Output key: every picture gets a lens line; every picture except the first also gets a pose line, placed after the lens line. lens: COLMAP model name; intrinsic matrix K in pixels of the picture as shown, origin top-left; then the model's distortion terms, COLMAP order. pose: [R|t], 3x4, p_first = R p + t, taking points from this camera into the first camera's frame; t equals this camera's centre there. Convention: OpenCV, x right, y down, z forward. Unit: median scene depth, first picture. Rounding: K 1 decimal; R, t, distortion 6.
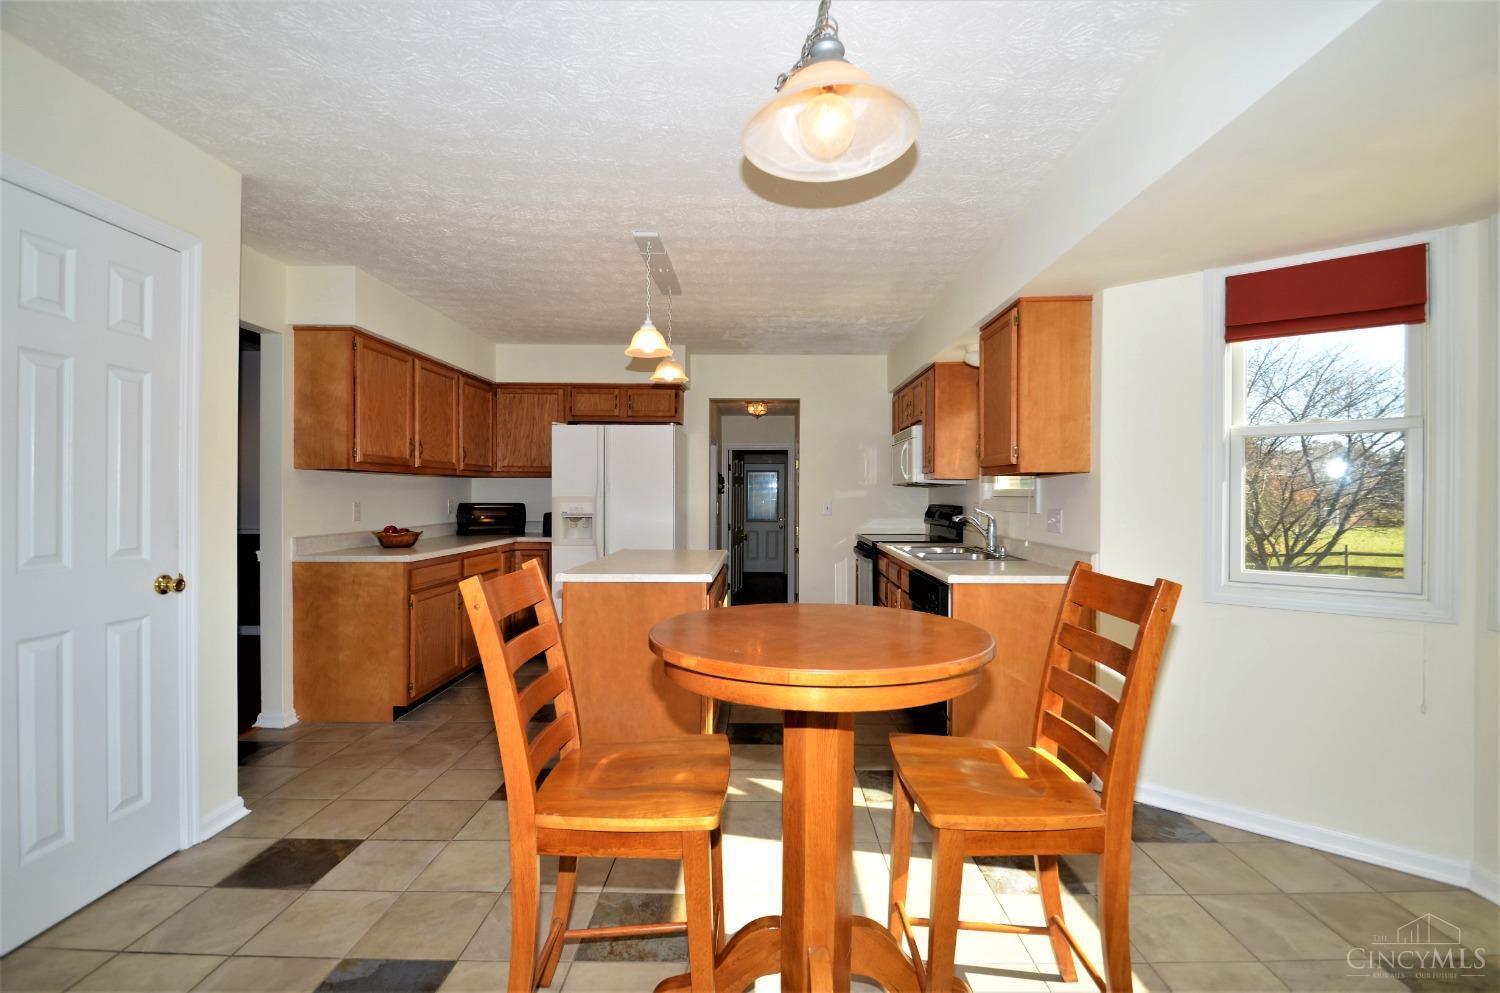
lens RADIAL K [[655.2, 0, 766.6], [0, 655.2, 498.3], [0, 0, 1]] dist [0.010286, -0.015735]
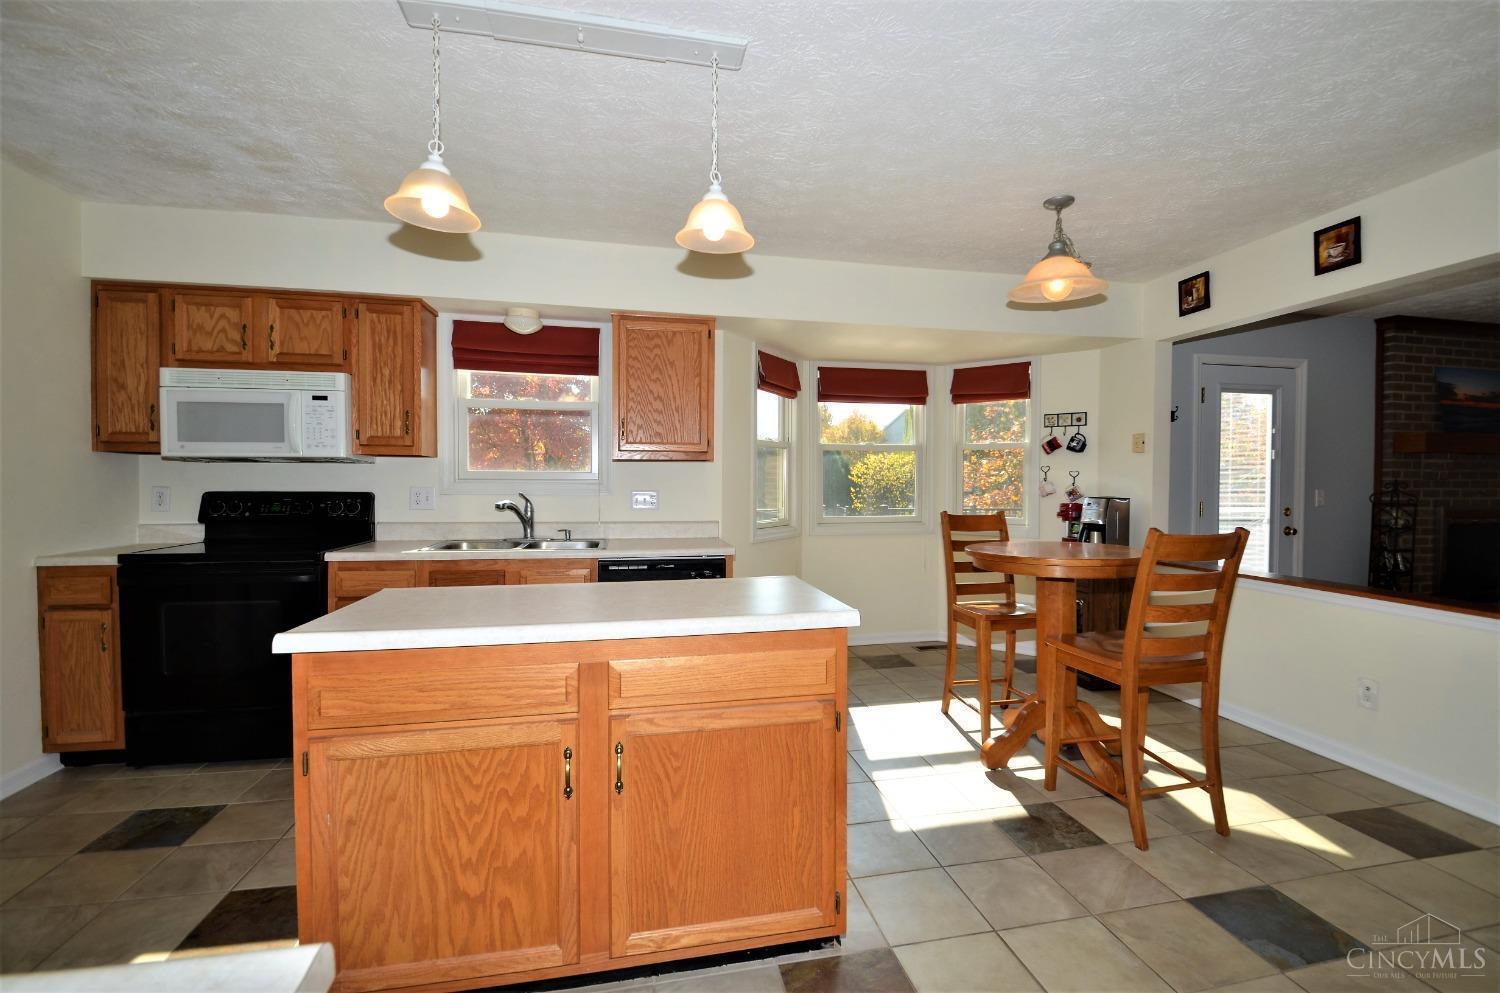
lens RADIAL K [[655.2, 0, 766.6], [0, 655.2, 498.3], [0, 0, 1]] dist [0.010286, -0.015735]
pose [[-0.201116, -0.027526, 0.979181, -0.672849], [-0.000191, 0.999606, 0.028061, -0.001886], [-0.979567, 0.005457, -0.201042, 0.919977]]
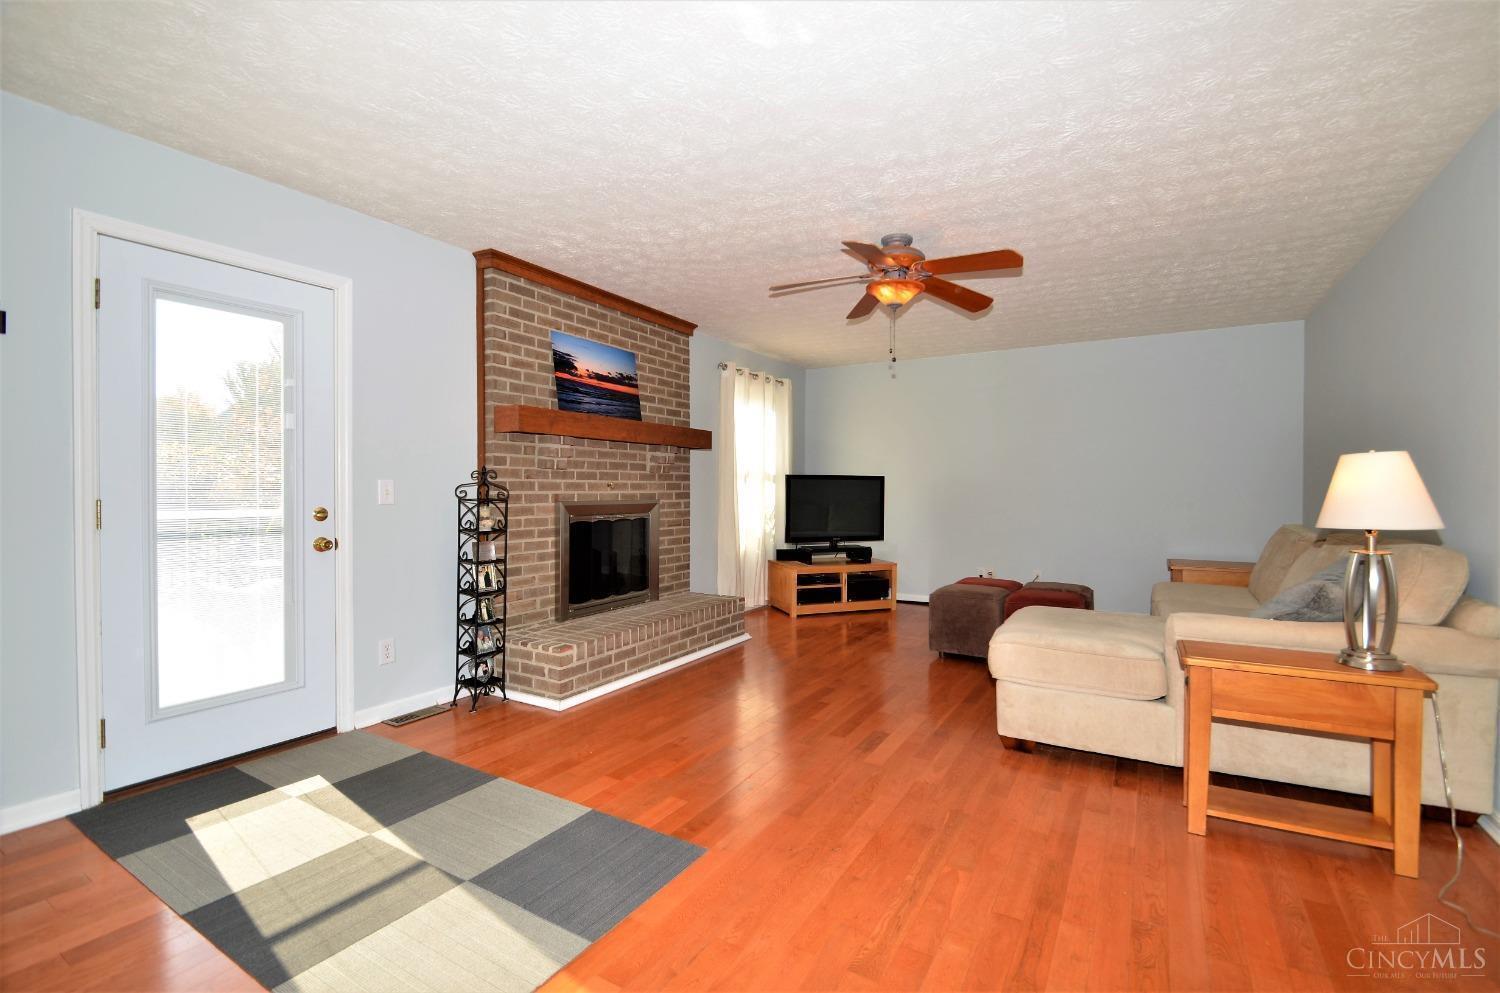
lens RADIAL K [[655.2, 0, 766.6], [0, 655.2, 498.3], [0, 0, 1]] dist [0.010286, -0.015735]
pose [[-0.863254, -0.017077, 0.504481, -0.503359], [-0.007552, 0.999753, 0.020920, 0.020367], [-0.504713, 0.014249, -0.863169, 0.067675]]
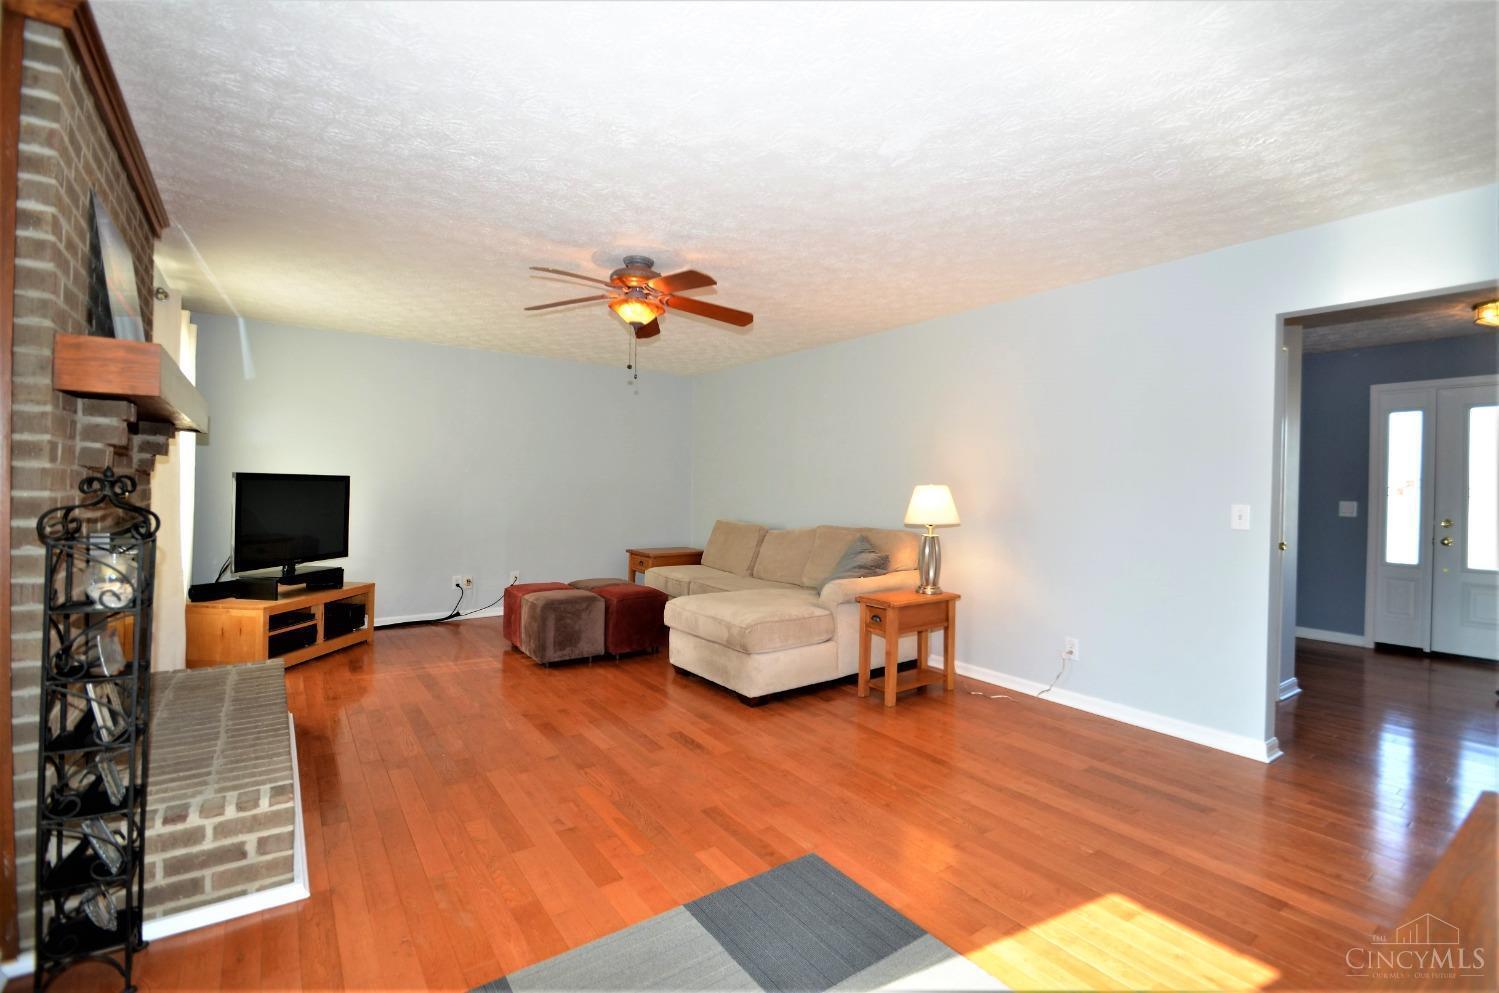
lens RADIAL K [[654.7, 0, 766.1], [0, 654.7, 498.3], [0, 0, 1]] dist [0.010286, -0.015735]
pose [[-0.809594, -0.008104, -0.586935, 0.222822], [-0.019434, 0.999727, 0.013003, 0.003712], [0.586669, 0.021933, -0.809530, 0.061961]]
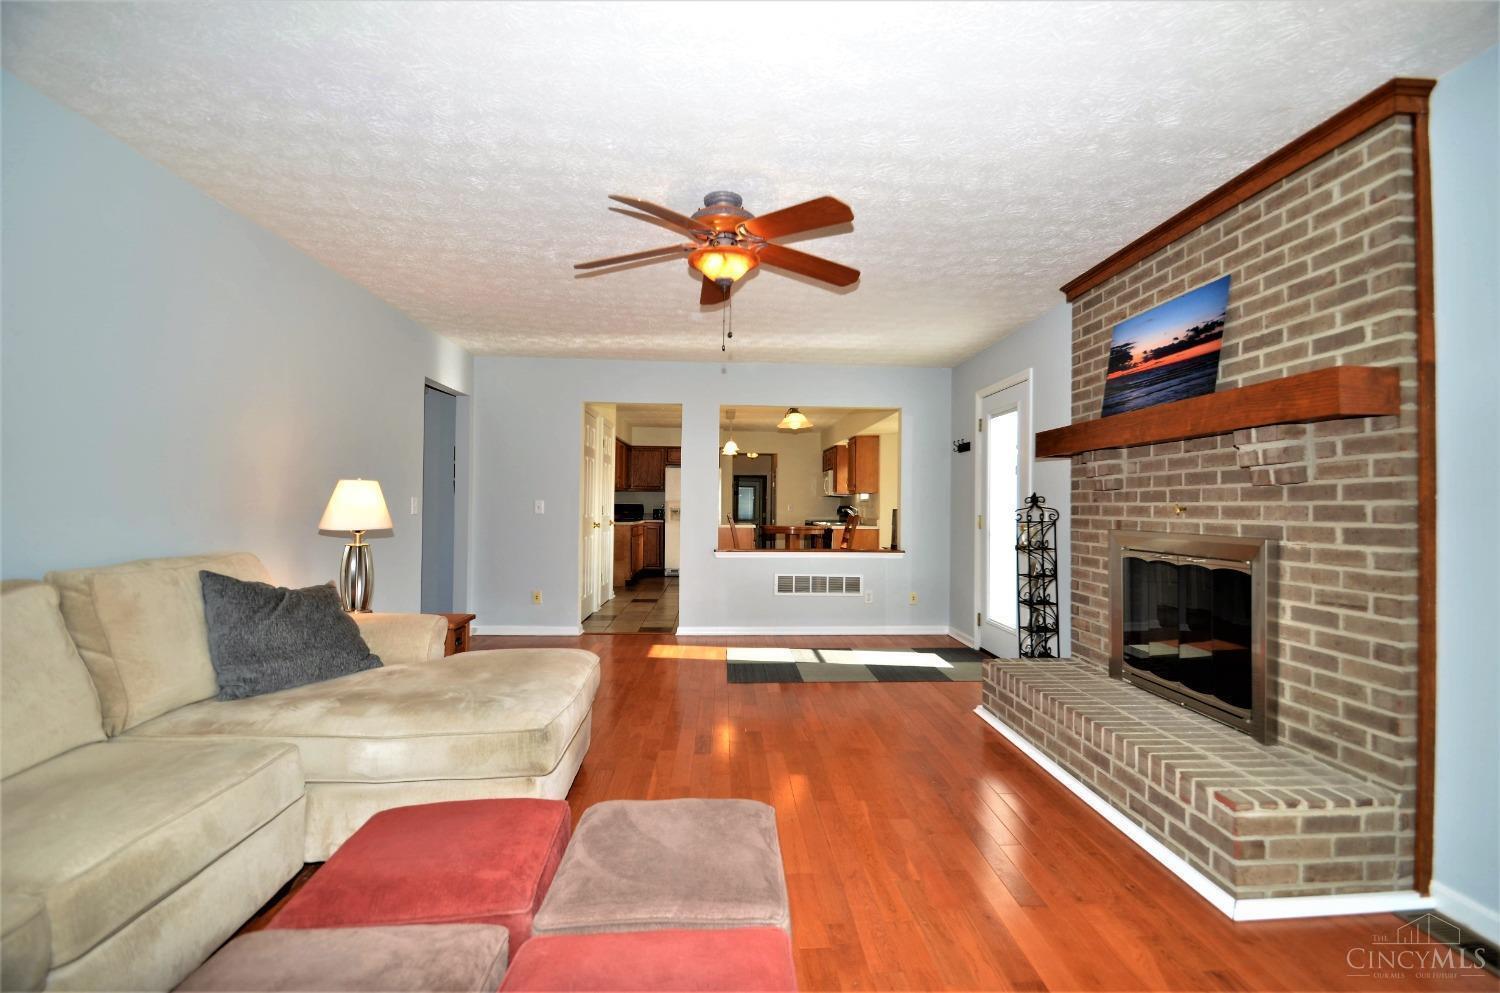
lens RADIAL K [[655.2, 0, 766.6], [0, 655.2, 498.3], [0, 0, 1]] dist [0.010286, -0.015735]
pose [[0.997873, 0.005207, 0.064974, -0.178746], [-0.004353, 0.999902, -0.013280, 0.022863], [-0.065037, 0.012969, 0.997799, -1.608419]]
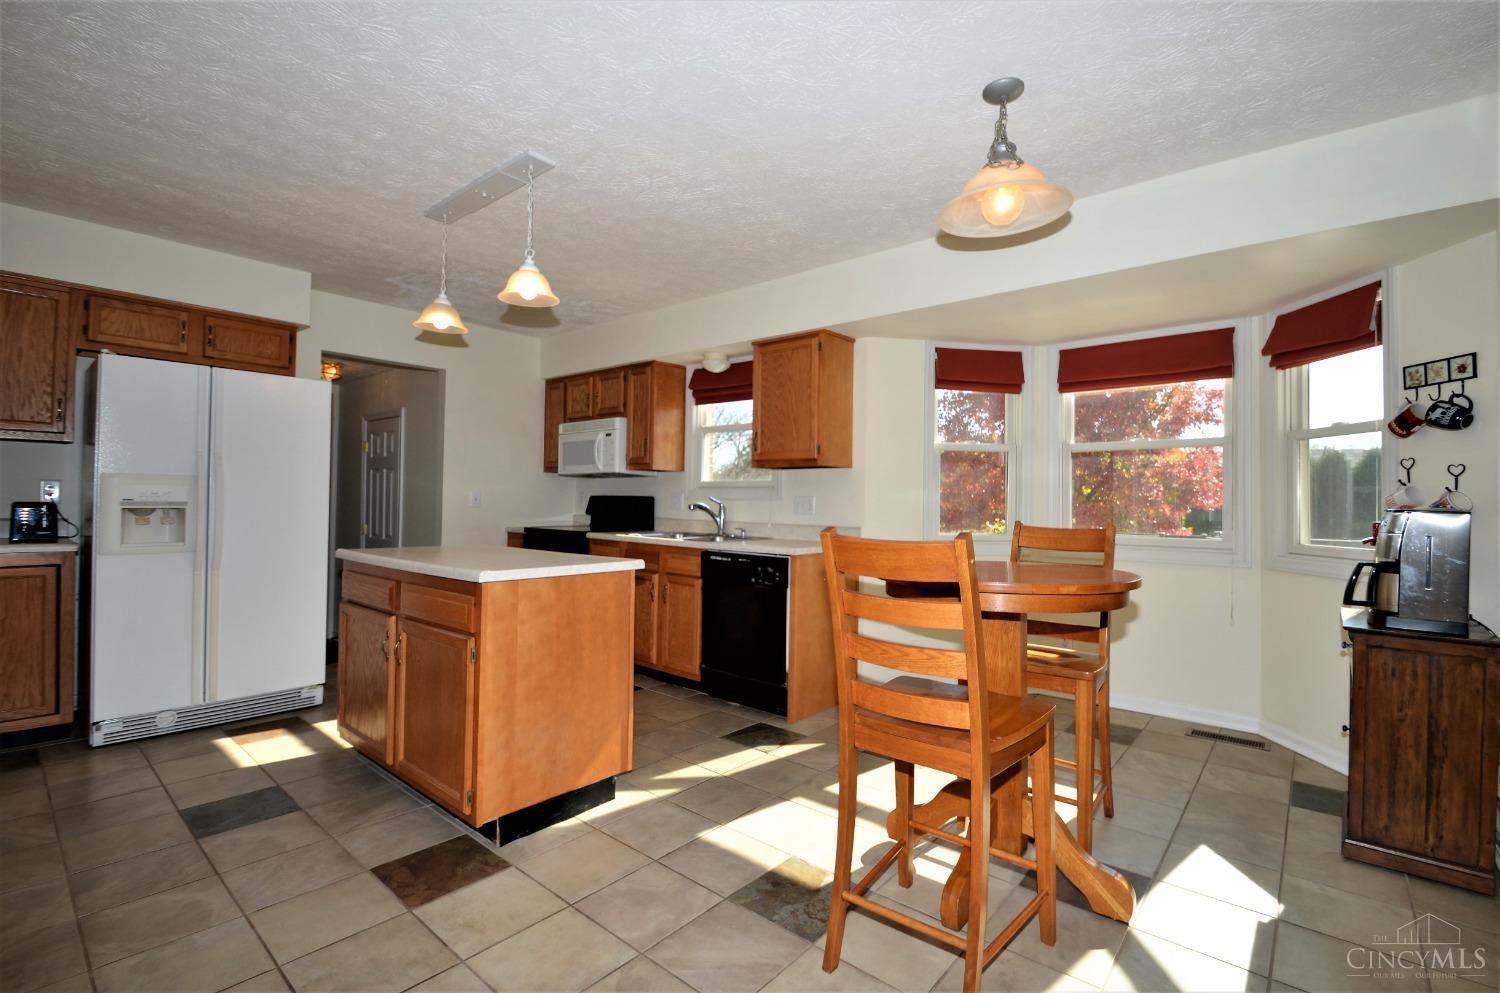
lens RADIAL K [[655.2, 0, 766.6], [0, 655.2, 498.3], [0, 0, 1]] dist [0.010286, -0.015735]
pose [[0.643425, 0.008243, 0.765464, -0.526254], [-0.008456, 0.999958, -0.003661, 0.023481], [-0.765462, -0.004117, 0.643468, 0.205952]]
